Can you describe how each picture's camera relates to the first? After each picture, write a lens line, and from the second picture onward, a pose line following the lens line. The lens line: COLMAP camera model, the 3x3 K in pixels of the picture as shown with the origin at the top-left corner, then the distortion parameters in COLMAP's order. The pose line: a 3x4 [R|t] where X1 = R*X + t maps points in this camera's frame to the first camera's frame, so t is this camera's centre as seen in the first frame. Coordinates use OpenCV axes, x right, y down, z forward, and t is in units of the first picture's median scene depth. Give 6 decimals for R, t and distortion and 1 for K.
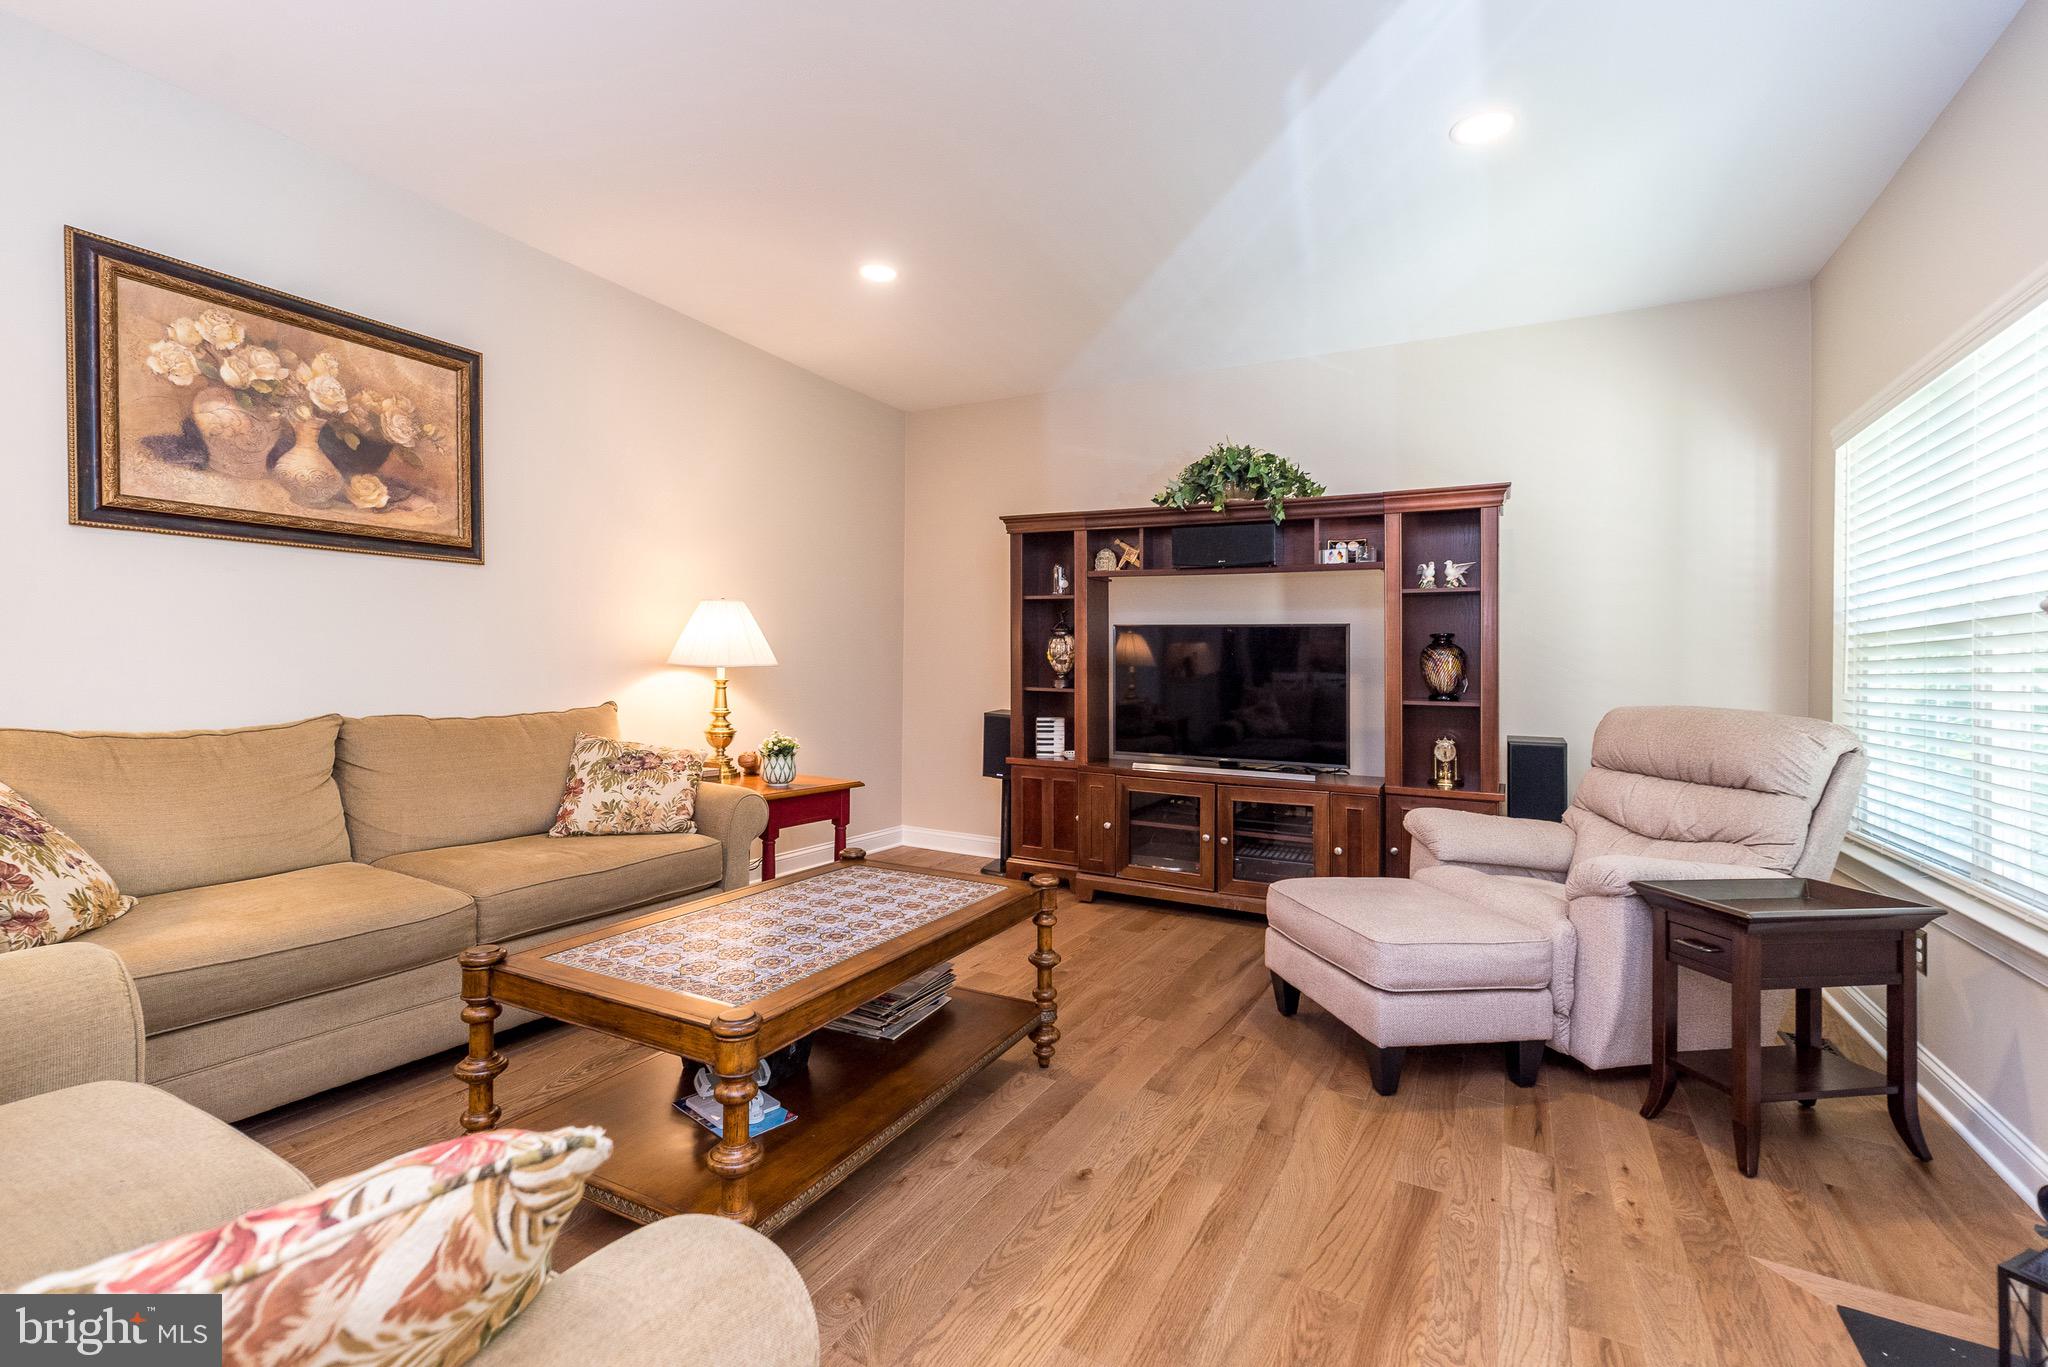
lens RADIAL K [[888.9, 0, 1026.8], [0, 888.9, 681.5], [0, 0, 1]] dist [0.003824, 0.000202]
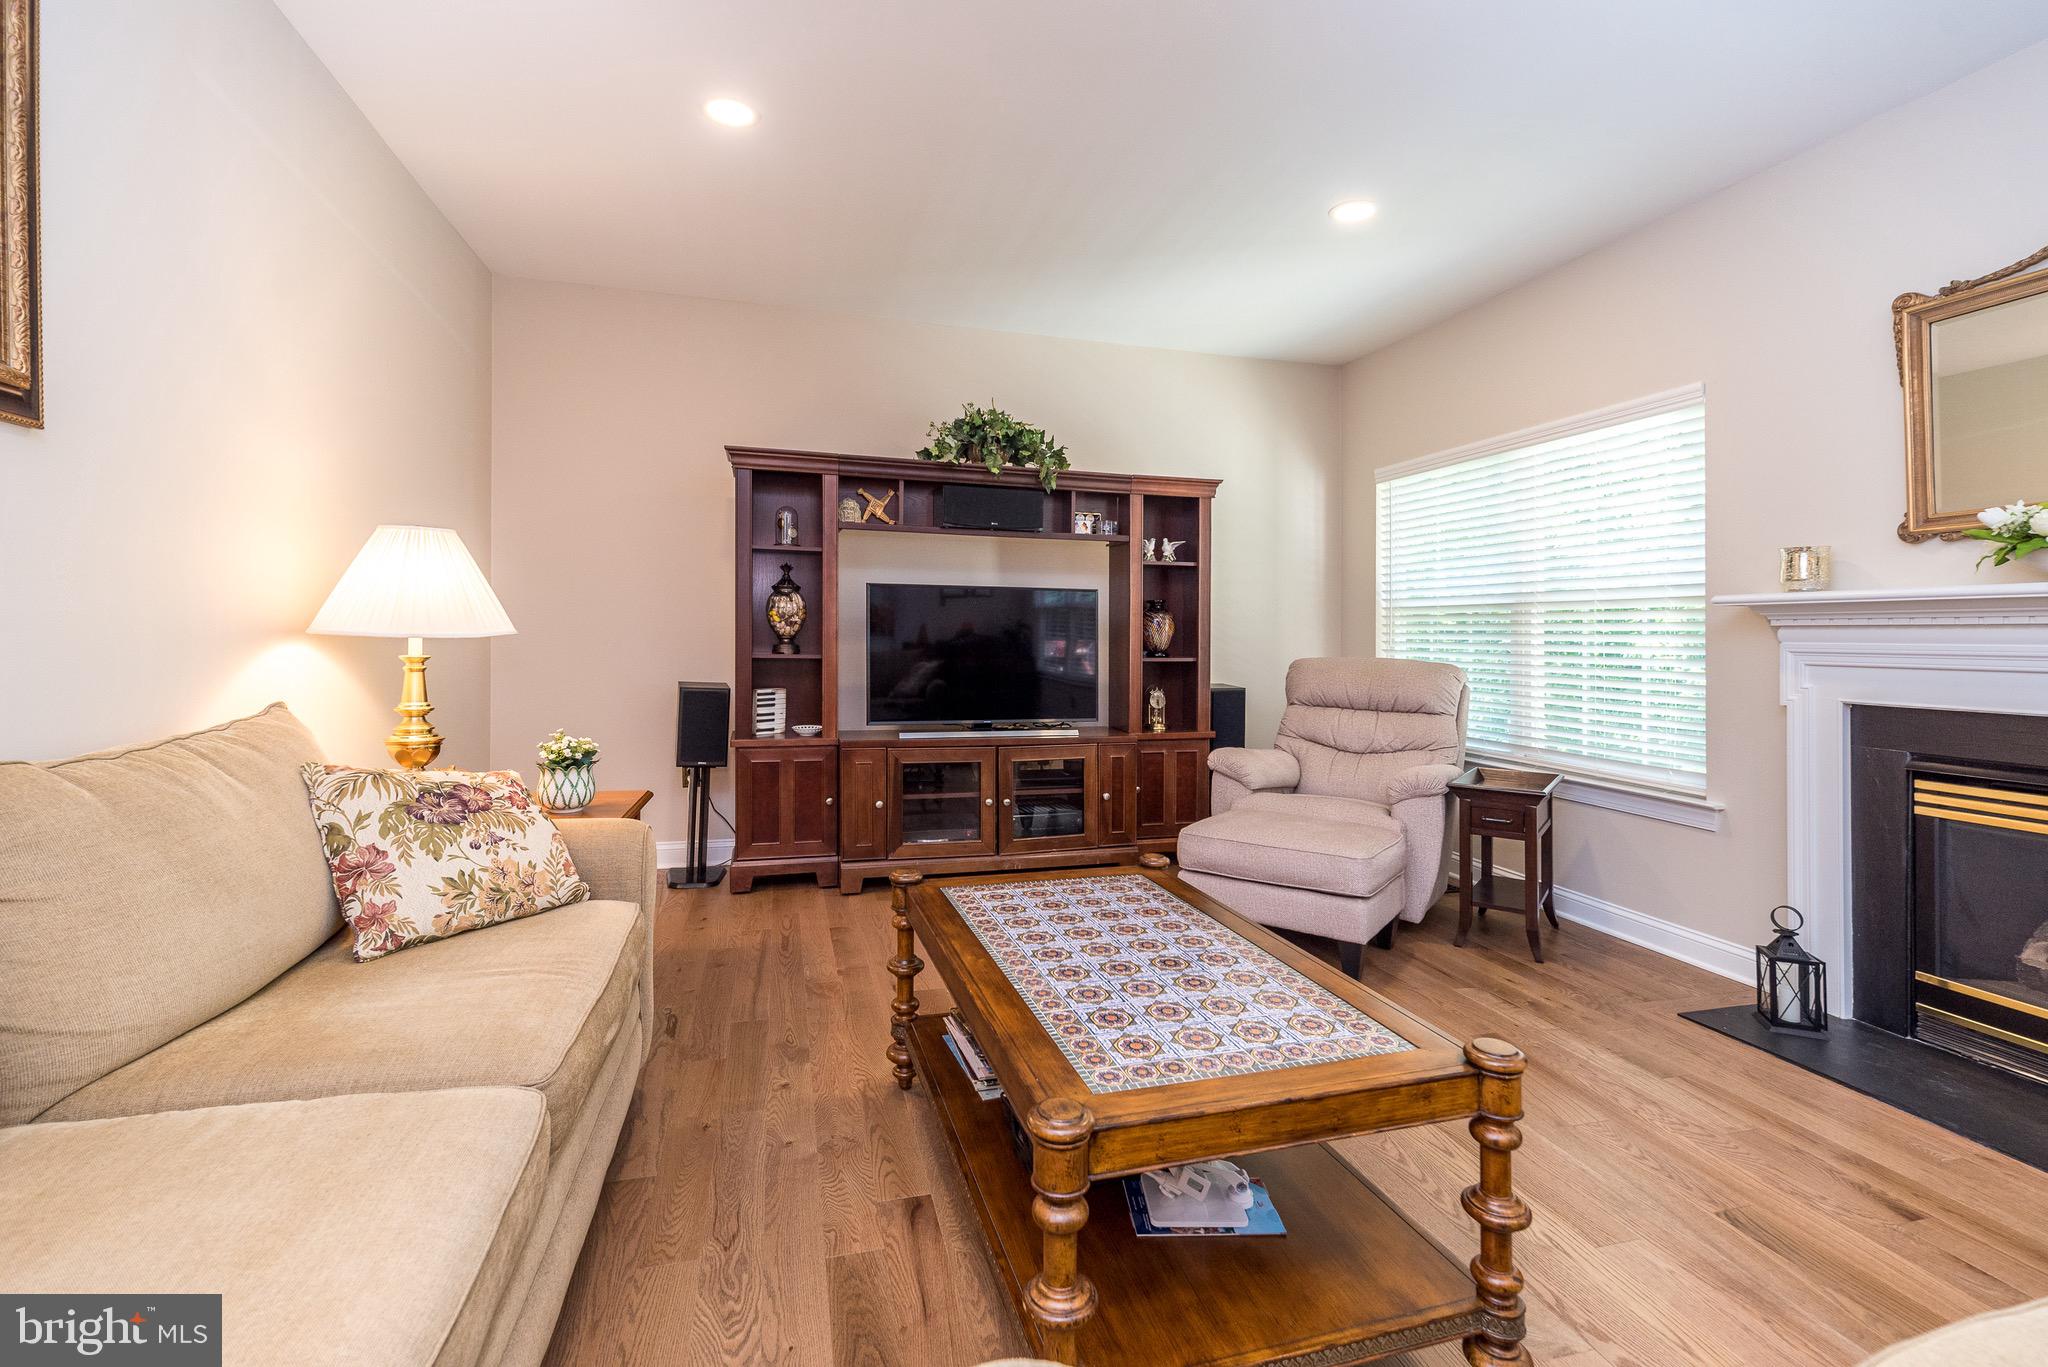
lens RADIAL K [[909.4, 0, 1025.4], [0, 909.4, 634.2], [0, 0, 1]] dist [0.003384, 0.000177]
pose [[0.723506, -0.011590, 0.690221, -0.486809], [0.009828, 0.999931, 0.006489, -0.018169], [-0.690248, 0.002088, 0.723569, 0.249834]]
